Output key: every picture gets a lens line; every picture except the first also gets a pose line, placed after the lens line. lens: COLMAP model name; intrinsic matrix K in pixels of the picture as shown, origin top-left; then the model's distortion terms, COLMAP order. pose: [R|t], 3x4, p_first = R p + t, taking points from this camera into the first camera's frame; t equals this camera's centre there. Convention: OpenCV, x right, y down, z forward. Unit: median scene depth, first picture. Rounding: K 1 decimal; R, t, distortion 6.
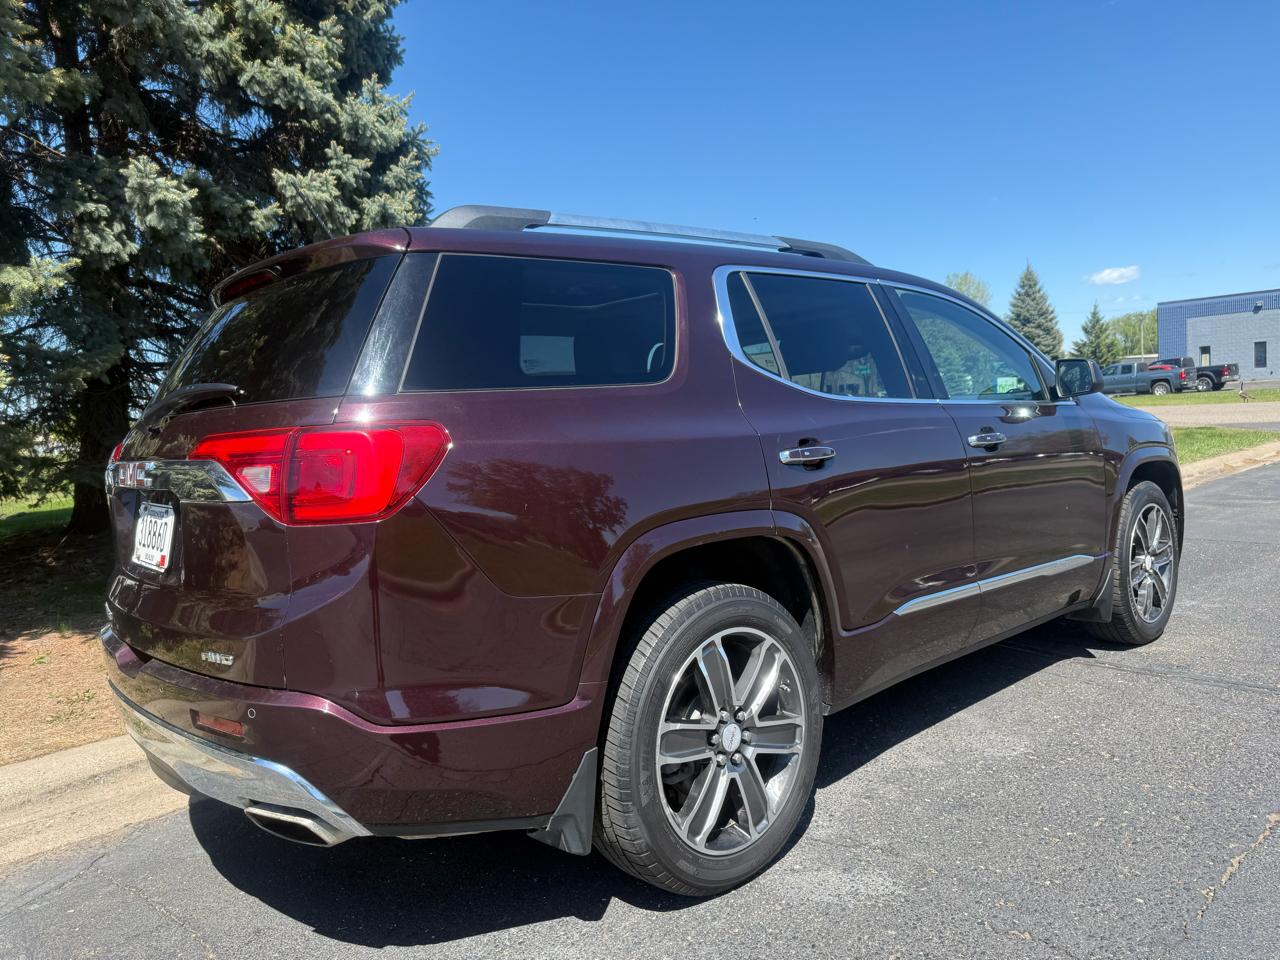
lens RADIAL K [[905.2, 0, 640.0], [0, 905.2, 480.0], [0, 0, 1]] dist [0.075835, -0.099363]
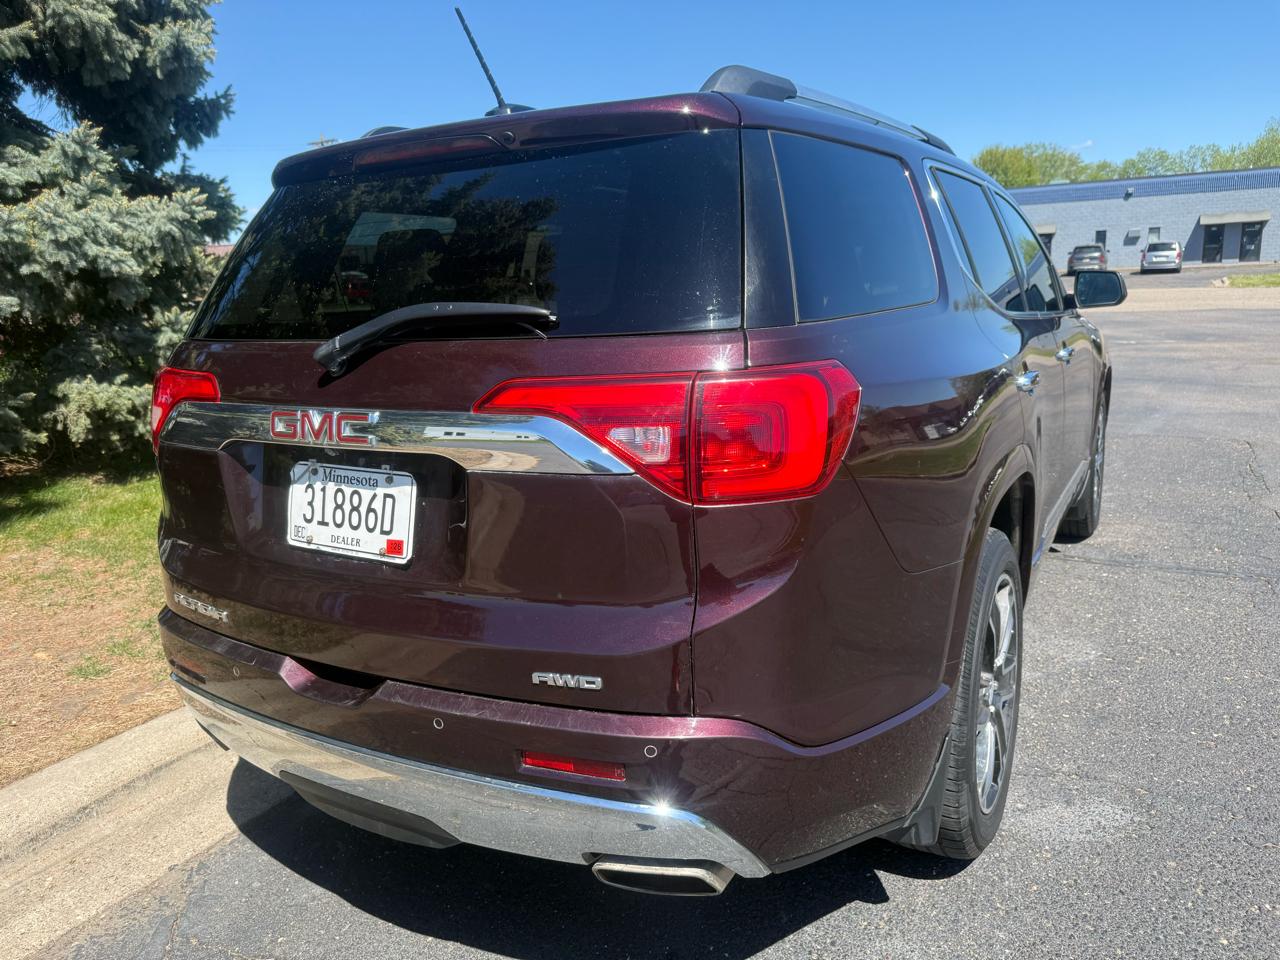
lens RADIAL K [[911.1, 0, 645.2], [0, 911.1, 480.7], [0, 0, 1]] dist [0.056077, -0.077852]
pose [[0.951583, -0.044143, 0.304205, -0.476412], [0.005114, 0.991771, 0.127919, -0.048385], [-0.307349, -0.120170, 0.943979, 0.228890]]
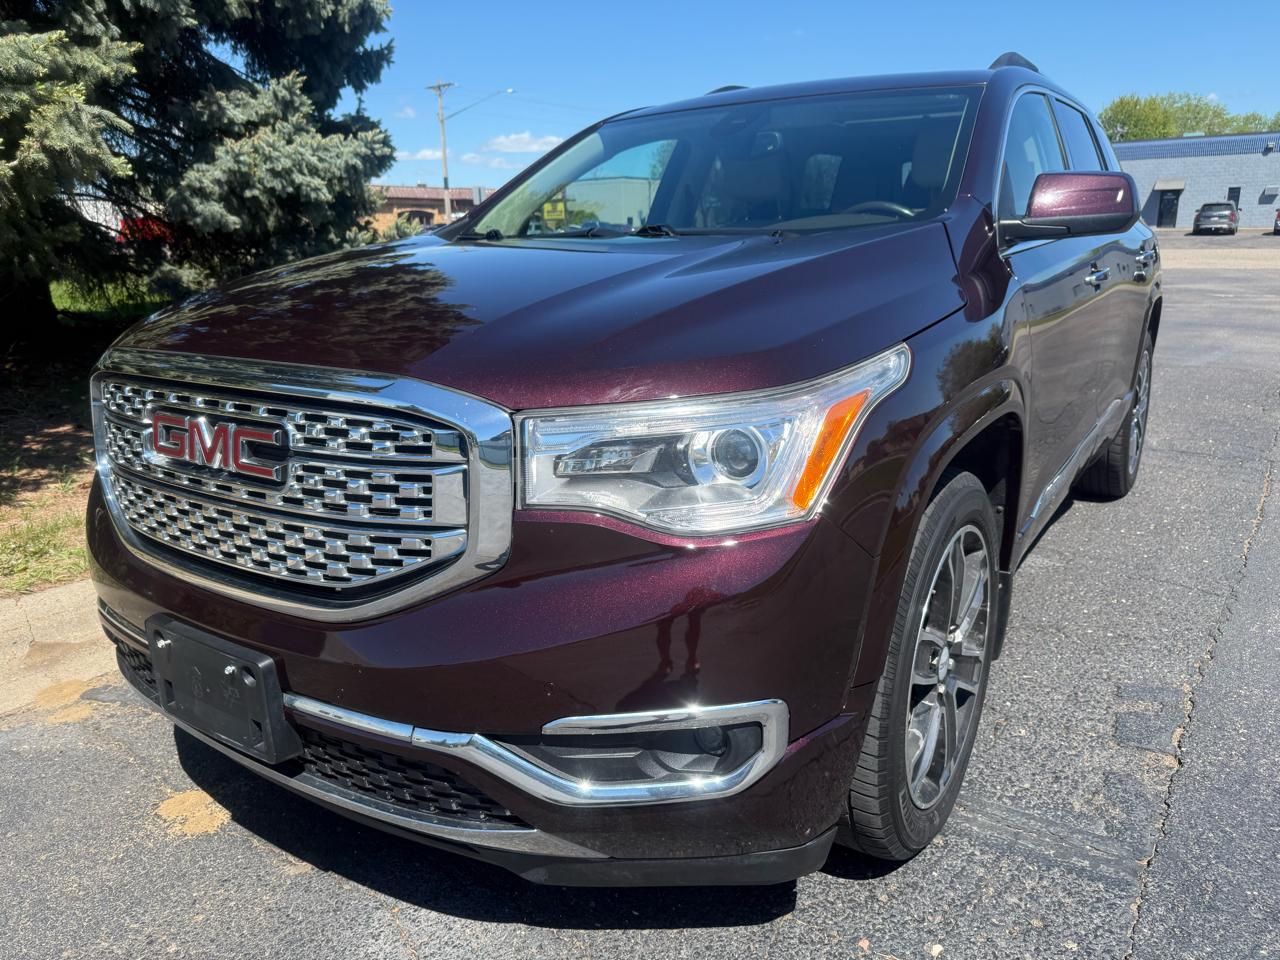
lens RADIAL K [[931.8, 0, 639.7], [0, 931.8, 482.4], [0, 0, 1]] dist [0.004494, -0.007824]
pose [[0.979300, -0.010336, 0.202152, -0.626029], [-0.025938, 0.984055, 0.175964, 0.061758], [-0.200747, -0.177565, 0.963416, -0.276305]]
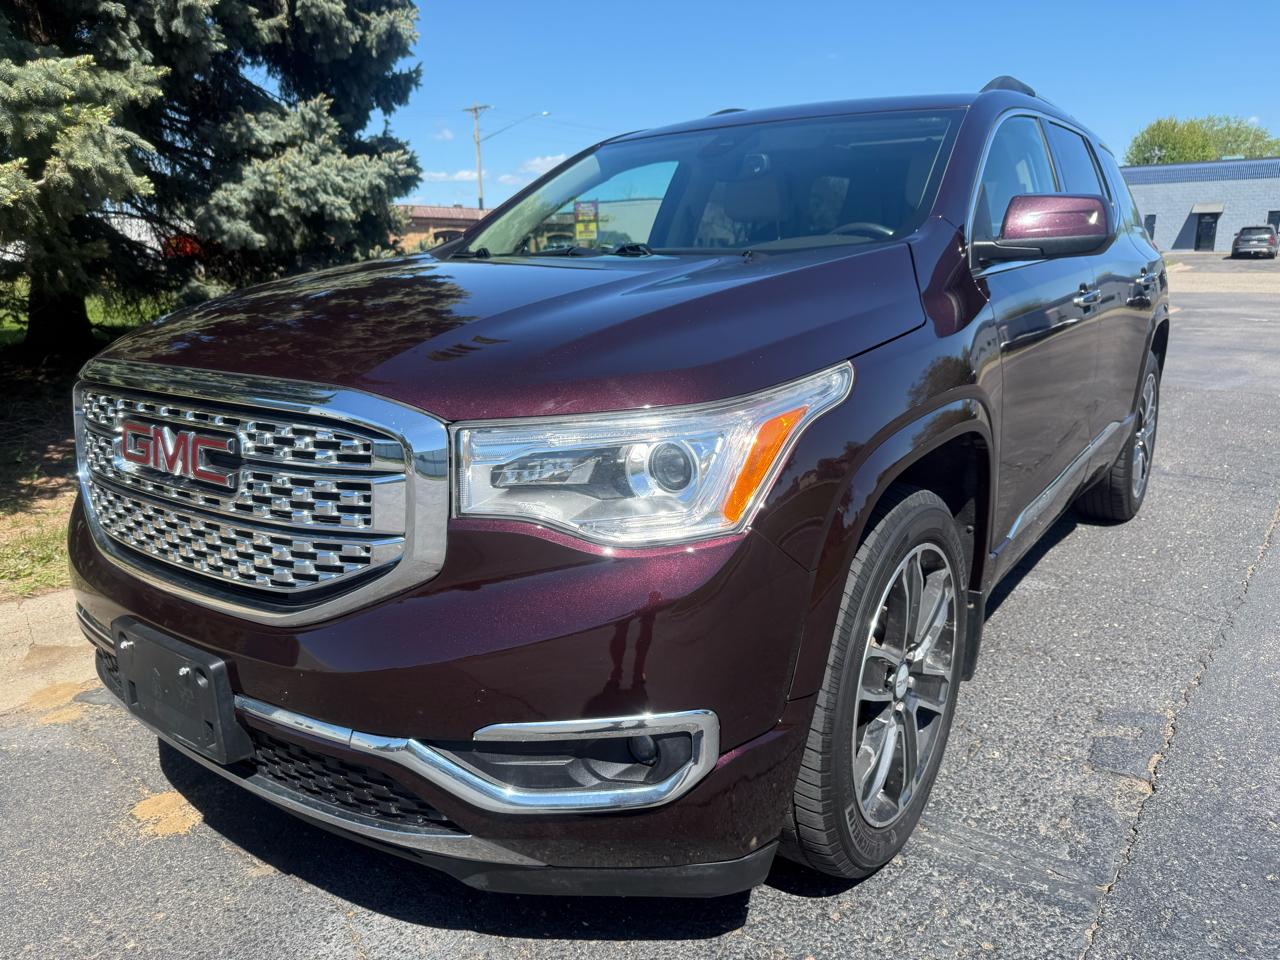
lens RADIAL K [[932.7, 0, 640.0], [0, 932.7, 480.0], [0, 0, 1]] dist [0.001244, -0.004732]
pose [[0.985415, 0.007879, 0.169987, -0.572975], [-0.034536, 0.987398, 0.154443, 0.062175], [-0.166628, -0.158061, 0.973269, -0.297739]]
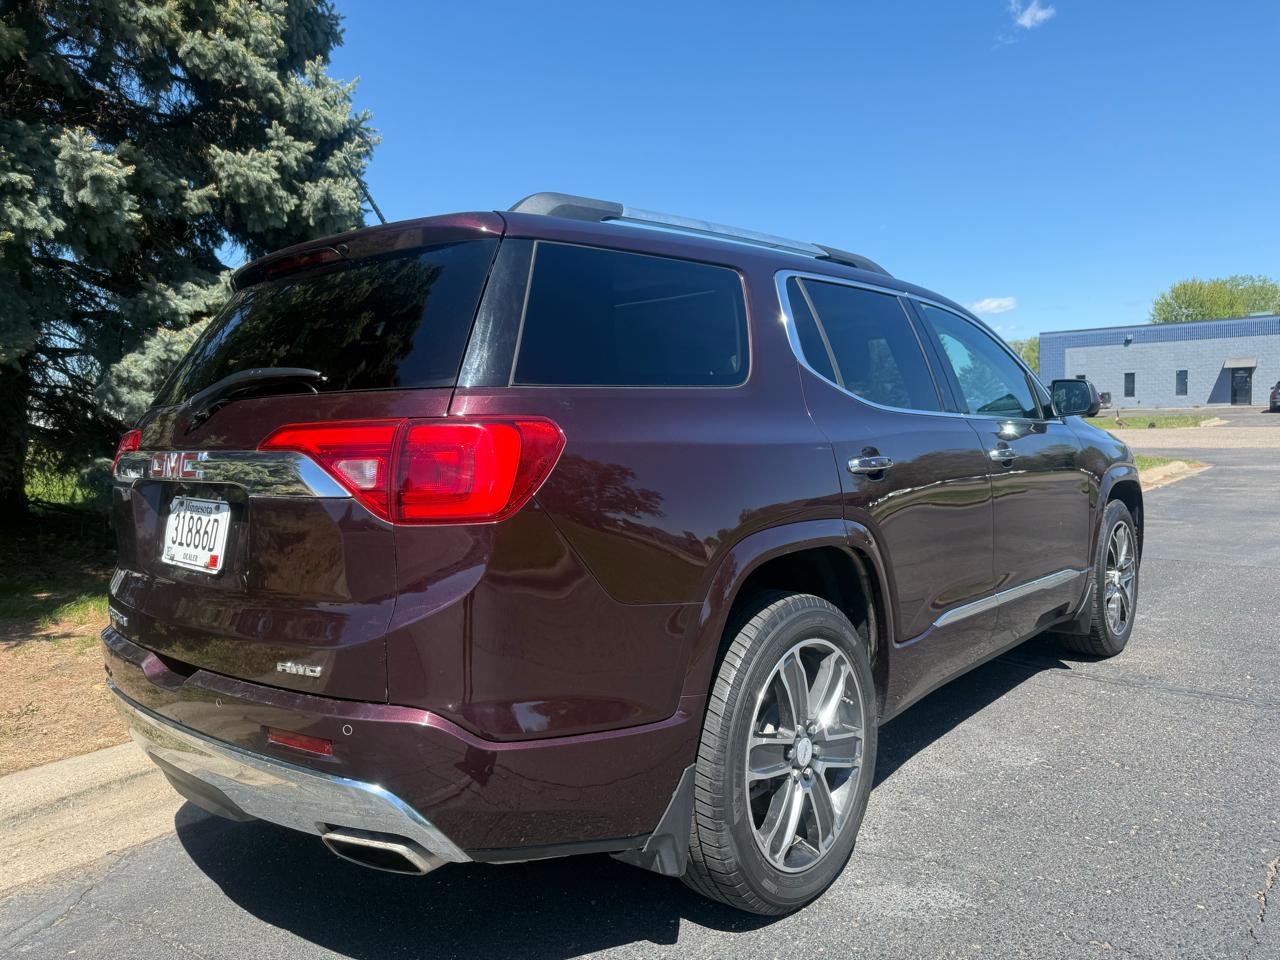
lens RADIAL K [[911.1, 0, 645.2], [0, 911.1, 480.7], [0, 0, 1]] dist [0.056077, -0.077852]
pose [[0.992542, 0.025651, 0.119172, -0.179791], [-0.024590, 0.999644, -0.010370, 0.006295], [-0.119395, 0.007363, 0.992819, 0.039928]]
